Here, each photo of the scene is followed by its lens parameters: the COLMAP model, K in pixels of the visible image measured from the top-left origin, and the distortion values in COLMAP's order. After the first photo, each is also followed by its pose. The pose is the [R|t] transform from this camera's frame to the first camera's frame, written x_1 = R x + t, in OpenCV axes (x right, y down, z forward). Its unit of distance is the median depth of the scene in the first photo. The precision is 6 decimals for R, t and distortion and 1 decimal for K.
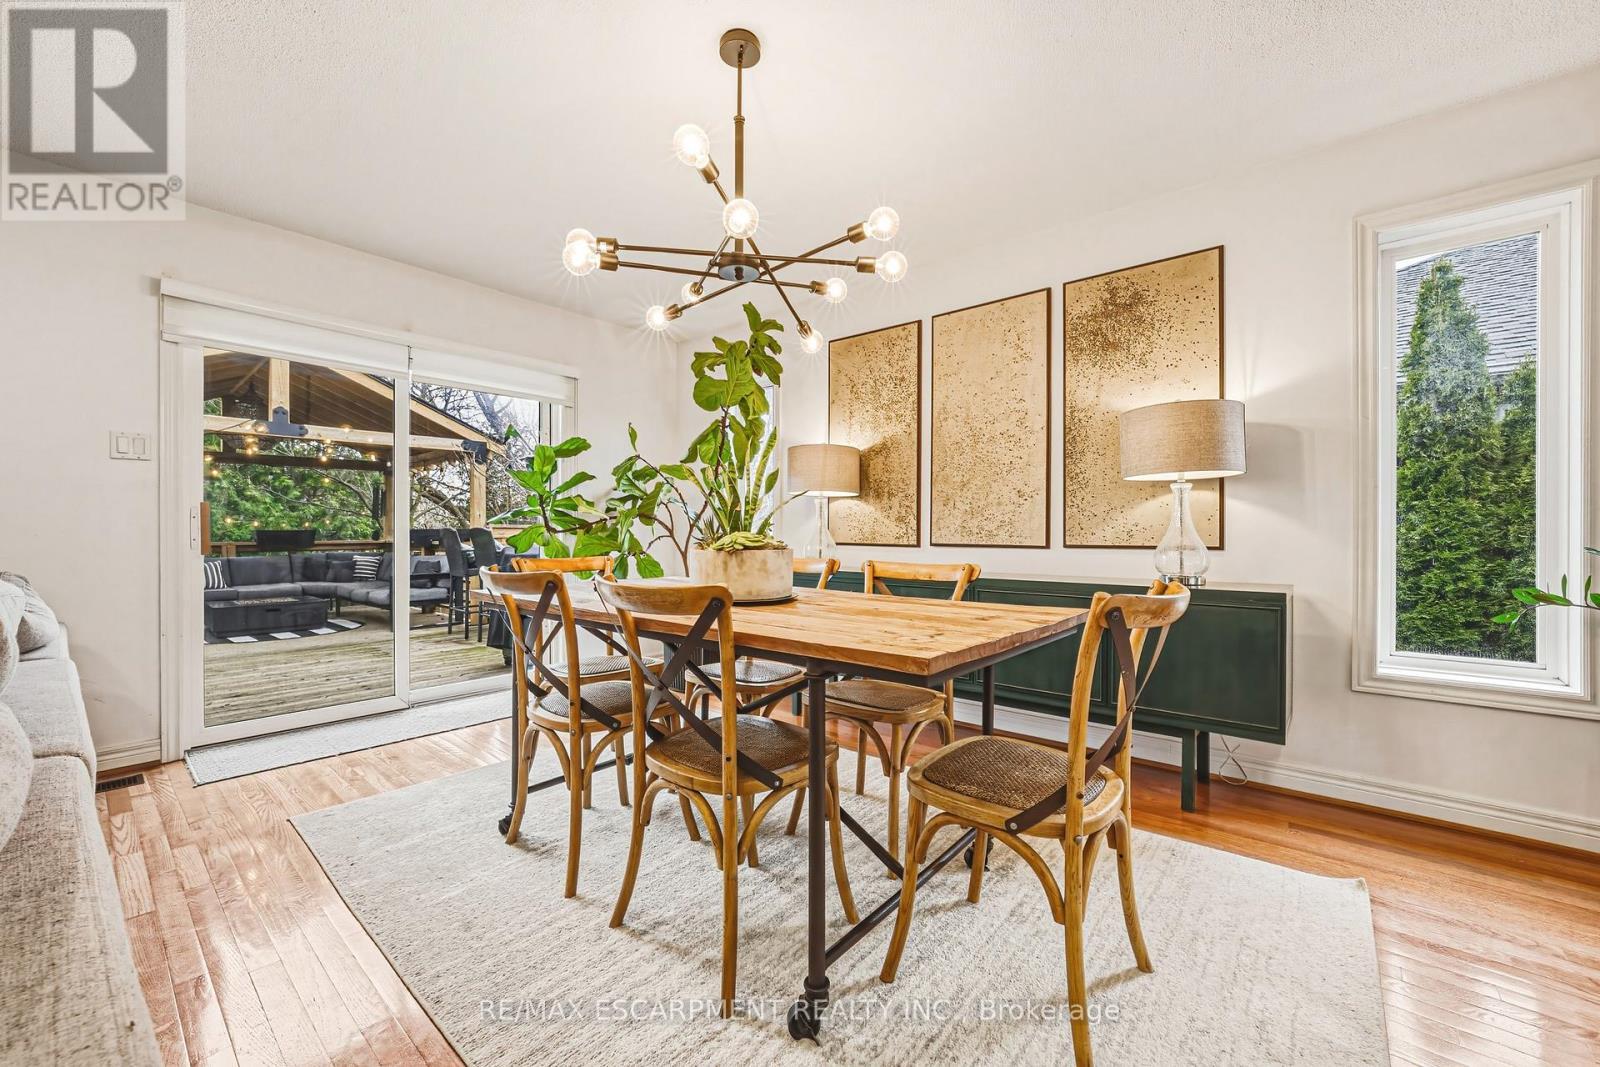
lens RADIAL K [[630.3, 0, 791.8], [0, 630.3, 532.5], [0, 0, 1]] dist [-0.016264, -0.000042]
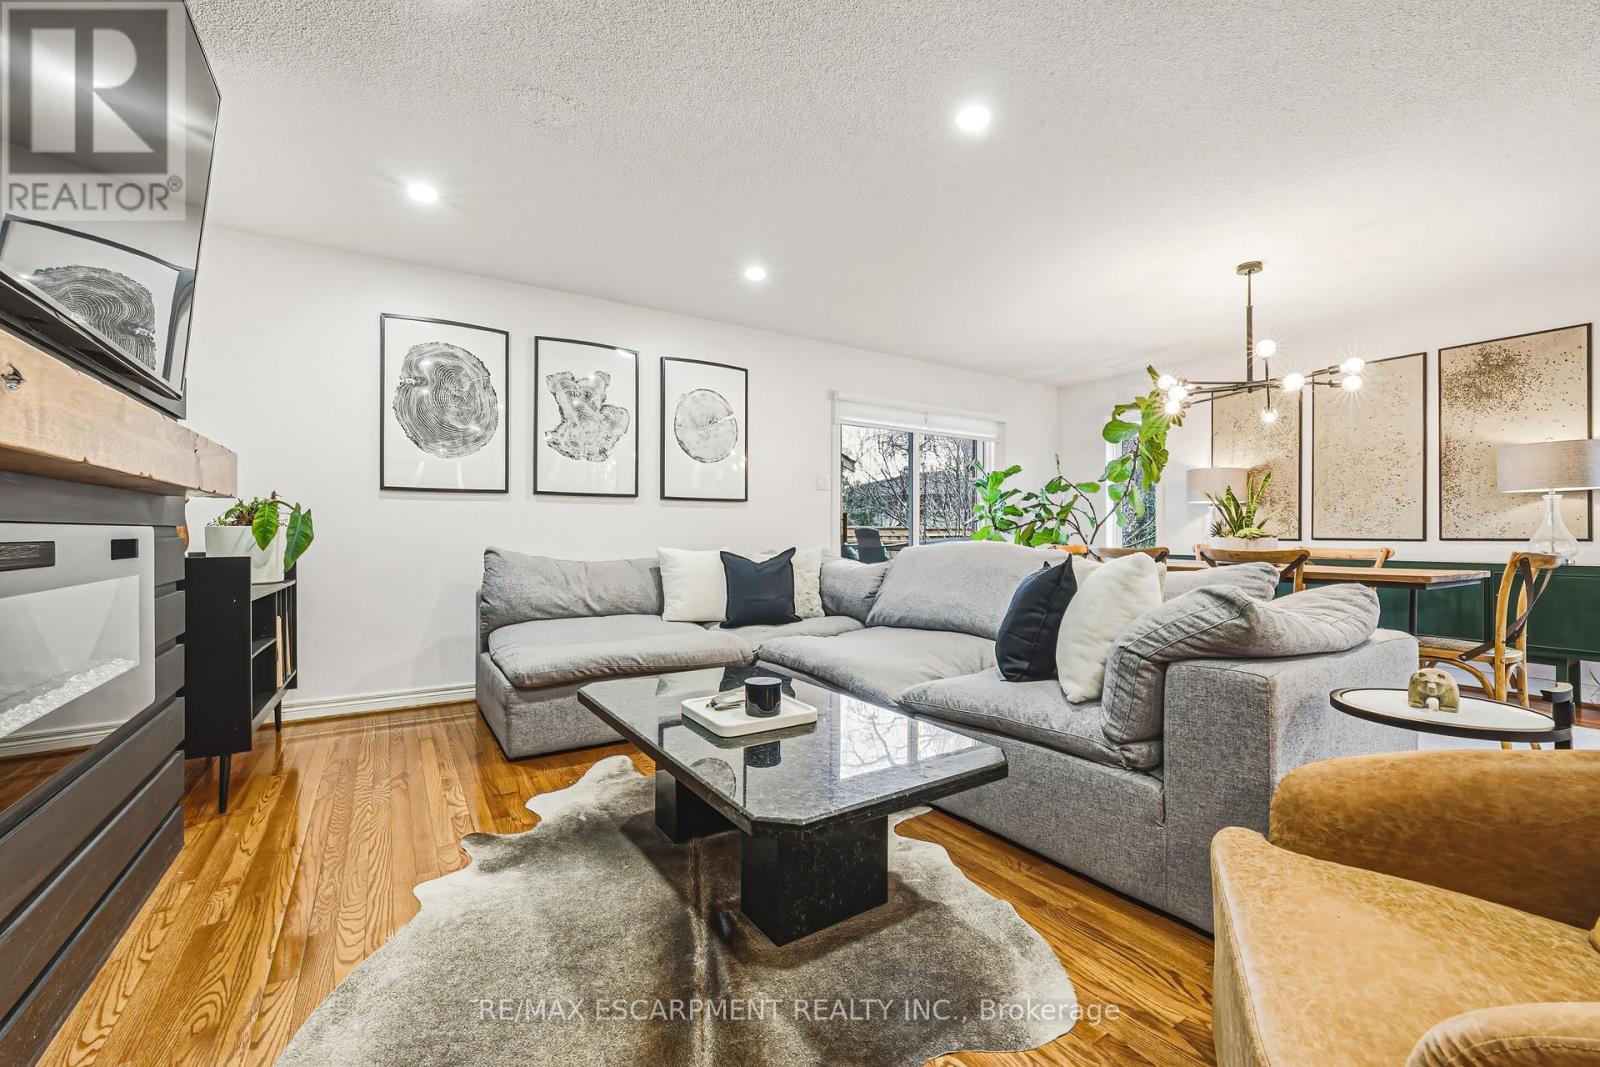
lens RADIAL K [[653.3, 0, 822.1], [0, 653.3, 525.2], [0, 0, 1]] dist [-0.000900, 0.005529]
pose [[0.963746, -0.004225, -0.266788, -0.519742], [0.001604, 0.999948, -0.010040, 0.003286], [0.266817, 0.009248, 0.963703, -0.794434]]
